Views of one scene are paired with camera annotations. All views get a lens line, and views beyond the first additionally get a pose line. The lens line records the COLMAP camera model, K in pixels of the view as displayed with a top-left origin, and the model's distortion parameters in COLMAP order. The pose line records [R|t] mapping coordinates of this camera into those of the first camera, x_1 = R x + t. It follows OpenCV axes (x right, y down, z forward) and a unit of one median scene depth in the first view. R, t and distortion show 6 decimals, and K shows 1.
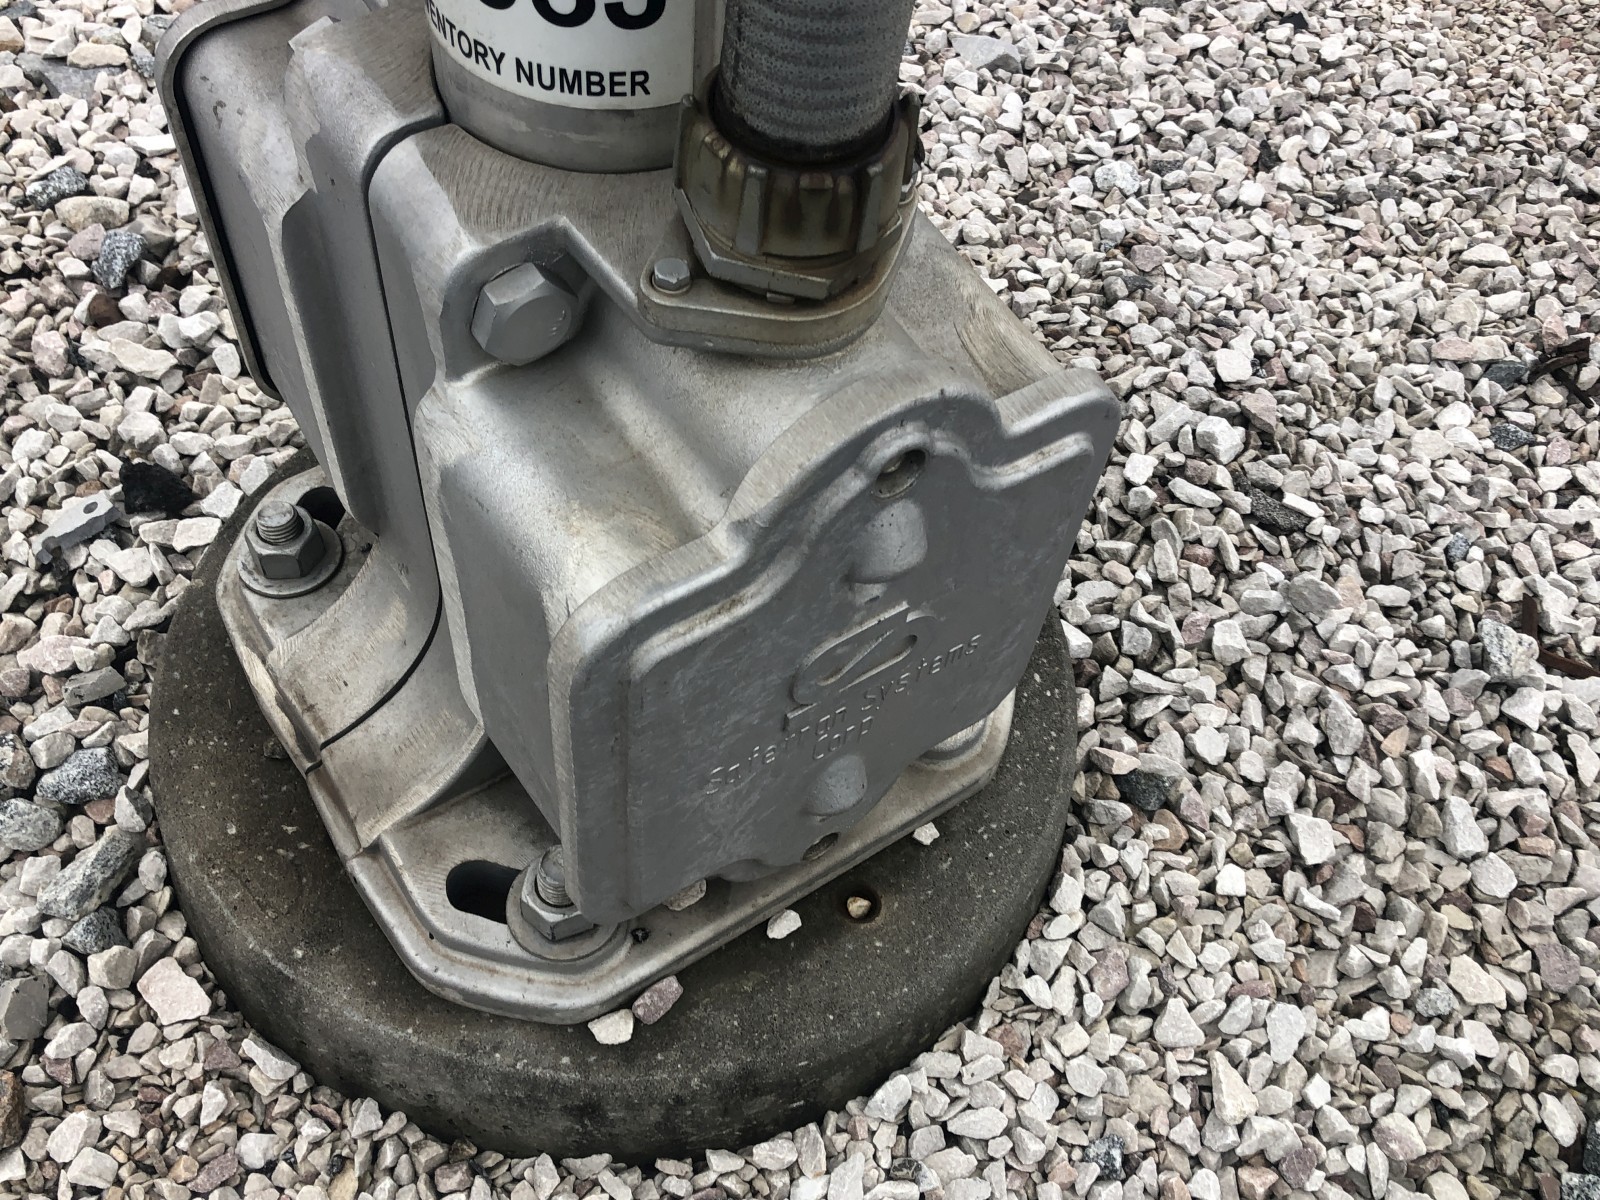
lens RADIAL K [[1530.6, 0, 800.0], [0, 1530.6, 600.0], [0, 0, 1]] dist [-0.028526, 0.095088]
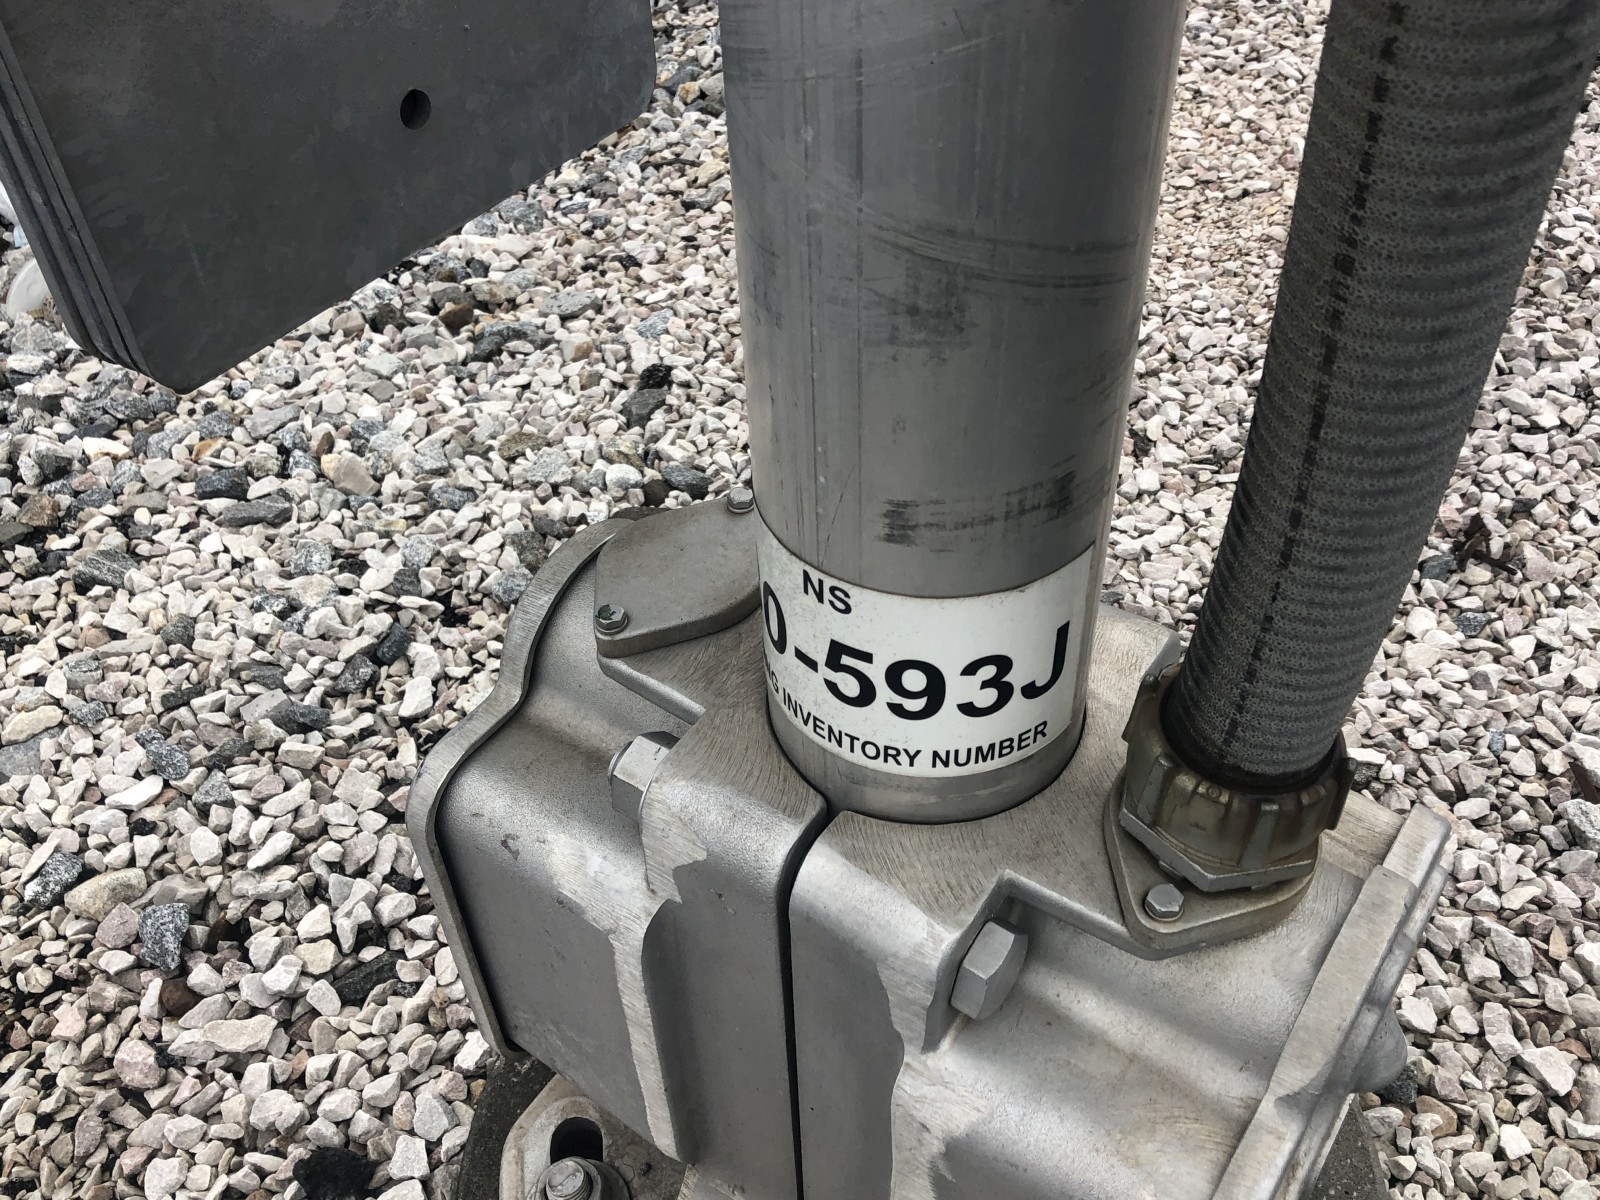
lens RADIAL K [[1517.9, 0, 799.0], [0, 1517.9, 582.6], [0, 0, 1]] dist [0.090695, -0.149060]
pose [[0.923043, -0.322178, 0.210220, -0.226813], [0.351185, 0.928765, -0.118595, -0.184553], [-0.157036, 0.183294, 0.970434, -0.015158]]
